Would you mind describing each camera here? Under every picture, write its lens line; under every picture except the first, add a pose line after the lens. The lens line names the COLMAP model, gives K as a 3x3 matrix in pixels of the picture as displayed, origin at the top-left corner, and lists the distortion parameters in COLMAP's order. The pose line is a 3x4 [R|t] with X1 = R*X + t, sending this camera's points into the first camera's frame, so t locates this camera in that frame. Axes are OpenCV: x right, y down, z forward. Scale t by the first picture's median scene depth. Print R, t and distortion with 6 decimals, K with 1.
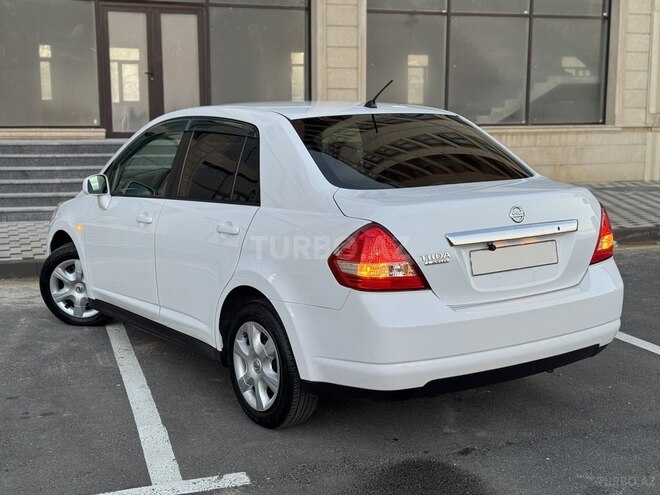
lens RADIAL K [[917.3, 0, 327.2], [0, 917.3, 248.1], [0, 0, 1]] dist [0.213373, -0.474200]
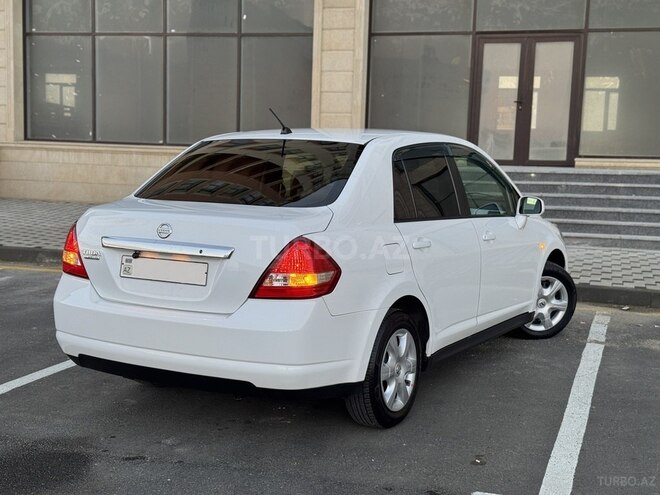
lens RADIAL K [[917.3, 0, 327.2], [0, 917.3, 248.1], [0, 0, 1]] dist [0.213373, -0.474200]
pose [[0.808268, 0.094347, -0.581207, 0.230794], [-0.112590, 0.993630, 0.004719, -0.011338], [0.577950, 0.061624, 0.813742, 0.066099]]
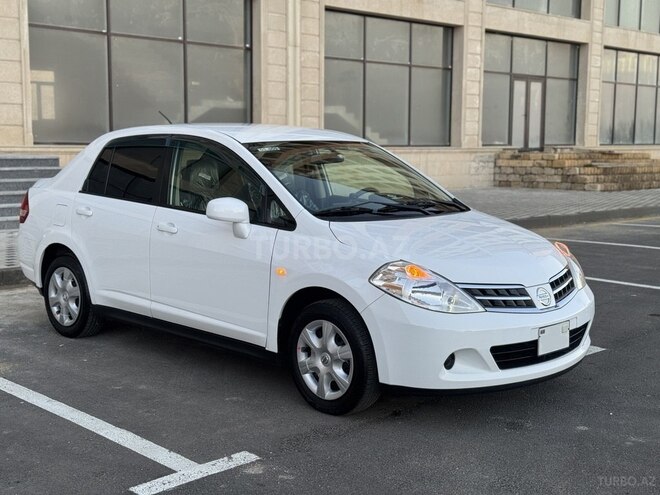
lens RADIAL K [[927.0, 0, 328.4], [0, 927.0, 246.0], [0, 0, 1]] dist [0.182333, -0.280076]
pose [[0.901141, -0.037590, 0.431893, -0.113942], [0.048119, 0.998751, -0.013473, 0.003220], [-0.430847, 0.032924, 0.901824, -0.017313]]
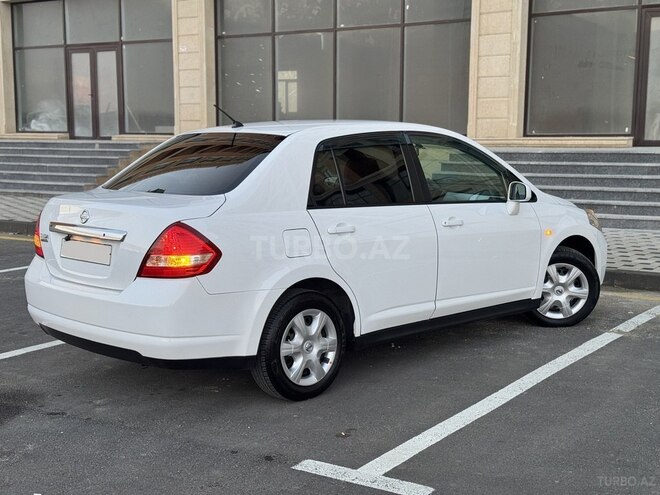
lens RADIAL K [[917.3, 0, 327.2], [0, 917.3, 248.1], [0, 0, 1]] dist [0.213373, -0.474200]
pose [[0.614018, 0.108191, -0.781841, 0.326786], [-0.111019, 0.992552, 0.050161, -0.023795], [0.781445, 0.056000, 0.621456, 0.129461]]
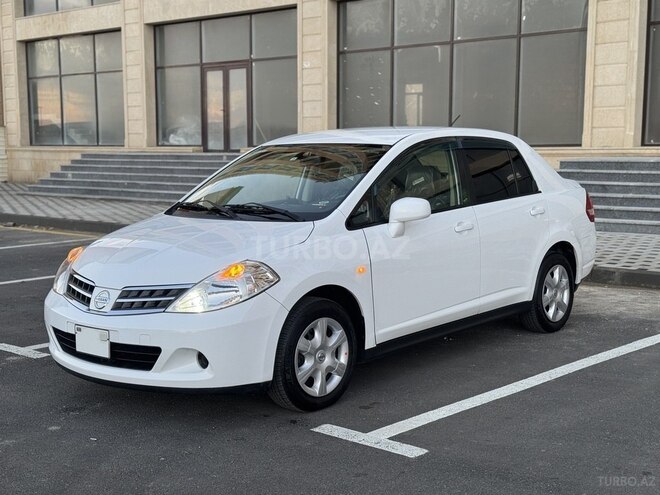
lens RADIAL K [[927.0, 0, 328.4], [0, 927.0, 246.0], [0, 0, 1]] dist [0.182333, -0.280076]
pose [[0.484723, 0.101281, -0.868784, 0.377718], [-0.118500, 0.991720, 0.049498, -0.021877], [0.866604, 0.078958, 0.492711, 0.140499]]
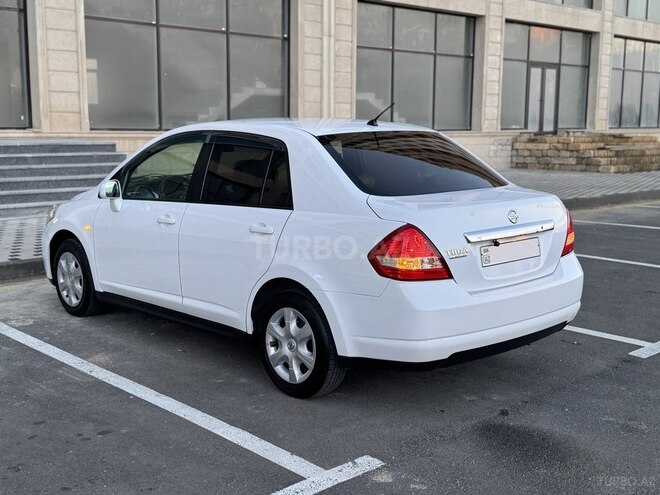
lens RADIAL K [[850.3, 0, 330.0], [0, 850.3, 247.5], [0, 0, 1]] dist [0.202951, -0.427723]
pose [[0.905679, -0.049763, 0.421033, -0.131656], [0.046106, 0.998758, 0.018867, -0.007104], [-0.421449, 0.002325, 0.906849, 0.019146]]
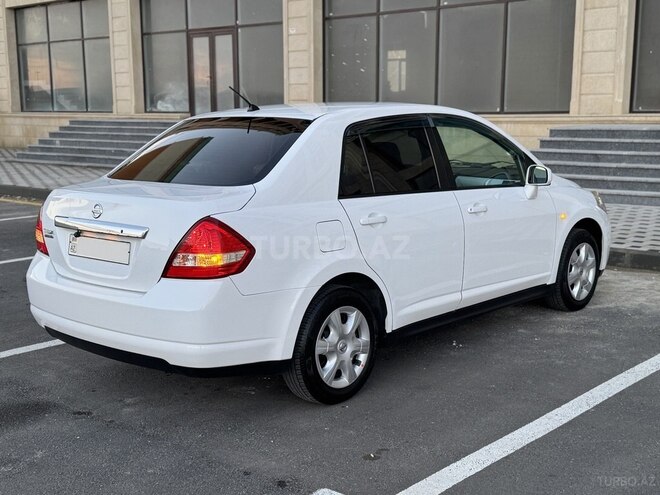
lens RADIAL K [[850.3, 0, 330.0], [0, 850.3, 247.5], [0, 0, 1]] dist [0.202951, -0.427723]
pose [[0.502372, 0.144781, -0.852444, 0.301682], [-0.114336, 0.988347, 0.100482, -0.032257], [0.857059, 0.046986, 0.513072, 0.178316]]
